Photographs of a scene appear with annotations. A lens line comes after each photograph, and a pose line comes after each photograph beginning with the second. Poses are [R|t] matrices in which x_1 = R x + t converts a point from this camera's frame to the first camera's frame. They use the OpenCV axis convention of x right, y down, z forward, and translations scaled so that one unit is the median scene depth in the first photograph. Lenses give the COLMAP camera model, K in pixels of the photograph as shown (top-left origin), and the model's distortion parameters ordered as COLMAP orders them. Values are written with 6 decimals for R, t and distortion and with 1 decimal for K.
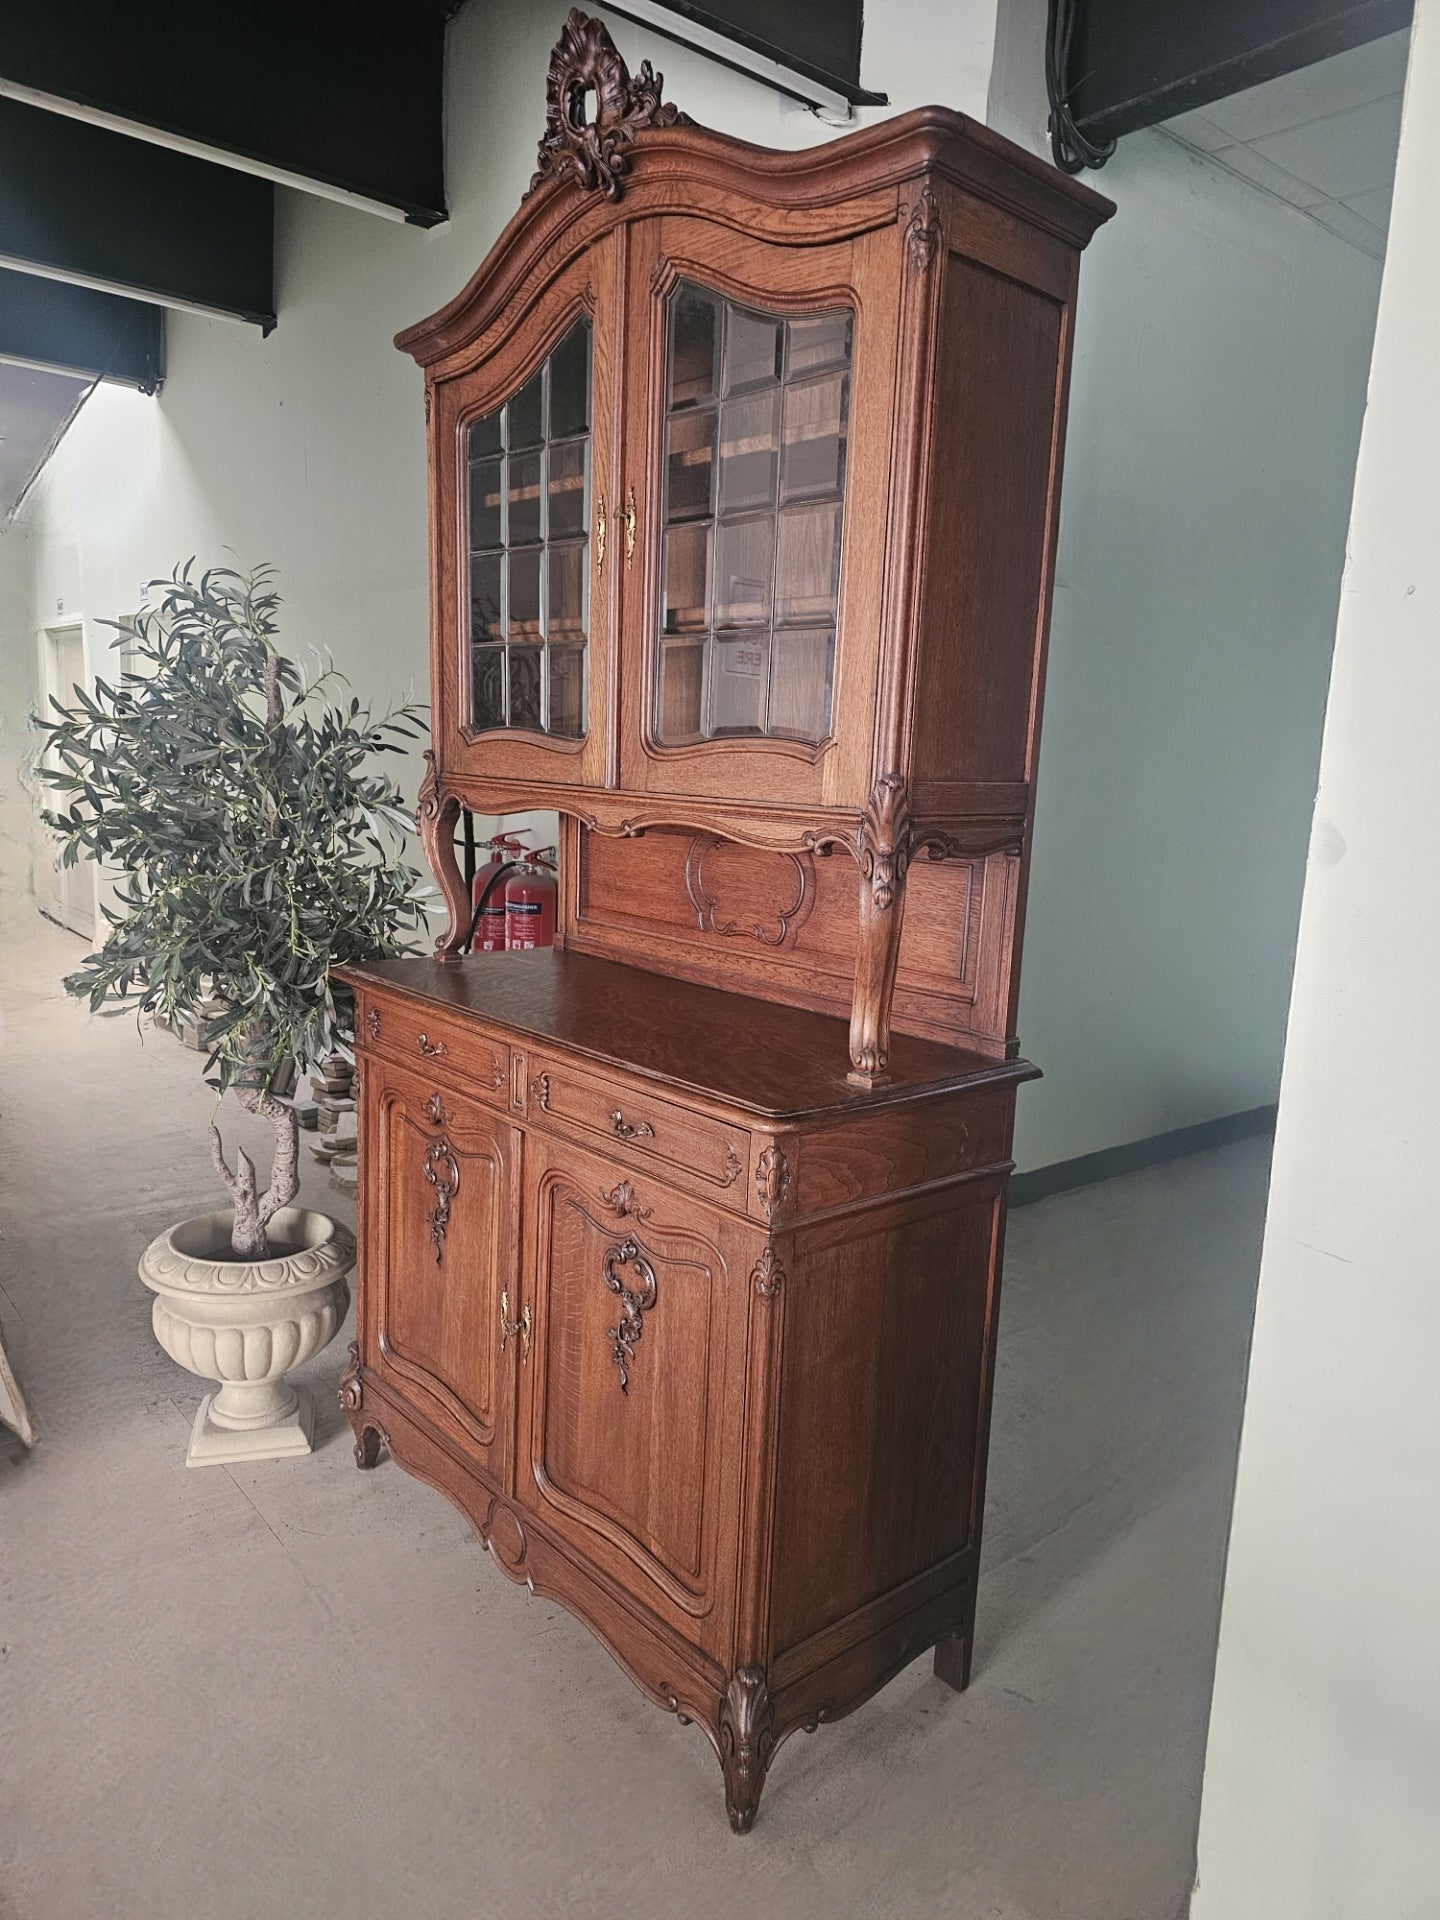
lens RADIAL K [[1332.5, 0, 721.9], [0, 1332.5, 966.9], [0, 0, 1]] dist [-0.006143, 0.002203]
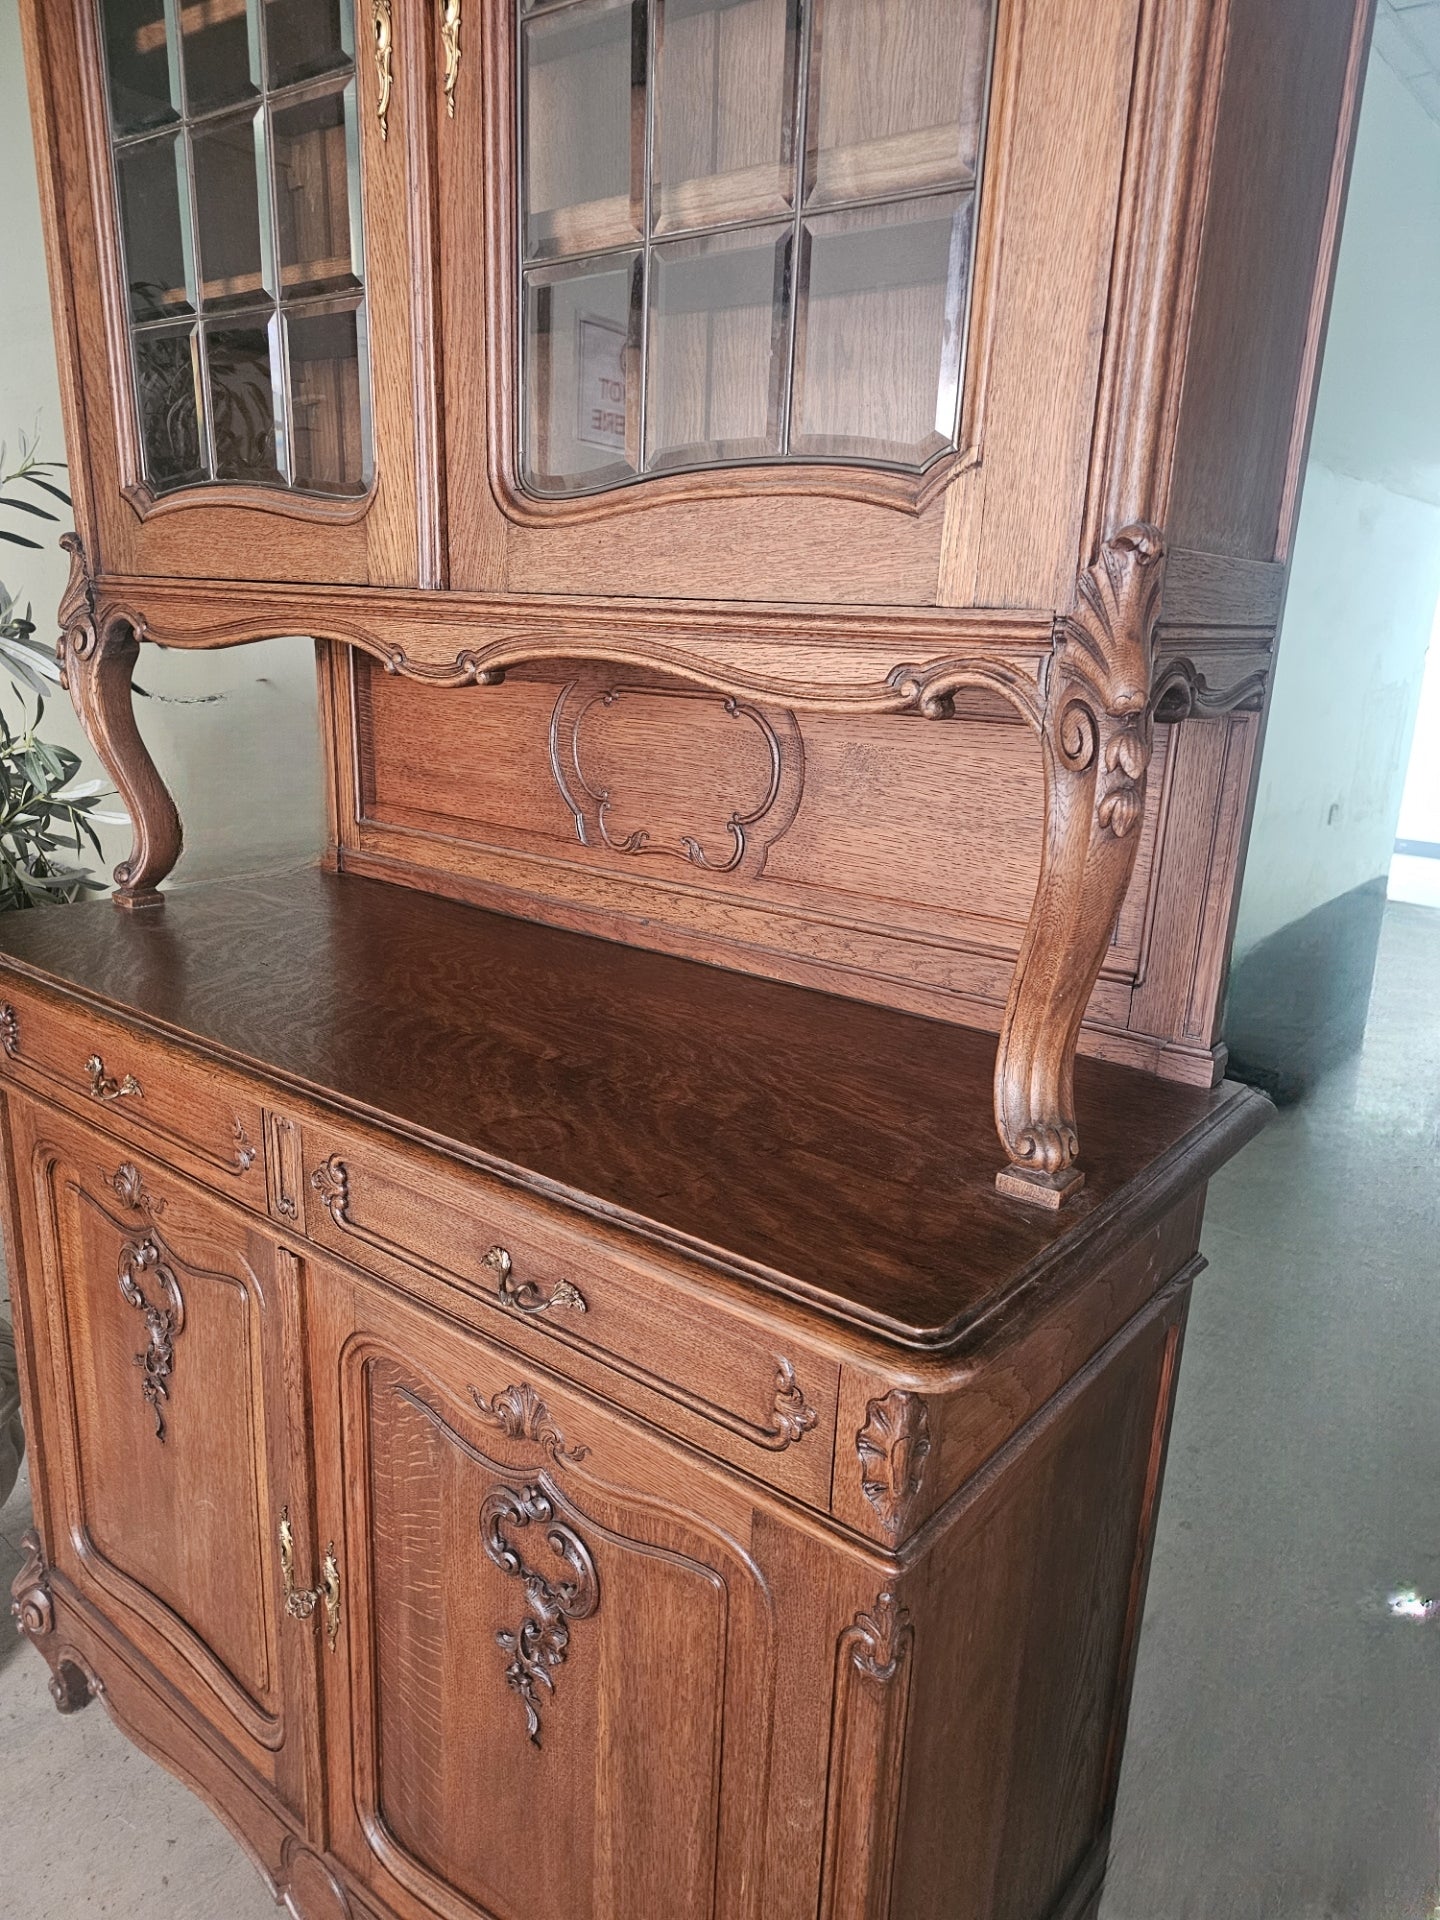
lens RADIAL K [[1332.5, 0, 722.2], [0, 1332.5, 976.2], [0, 0, 1]] dist [-0.006143, 0.002203]
pose [[0.982996, -0.052953, 0.175824, -0.070120], [0.032154, 0.992361, 0.119105, -0.042817], [-0.180788, -0.111427, 0.977190, 0.455951]]
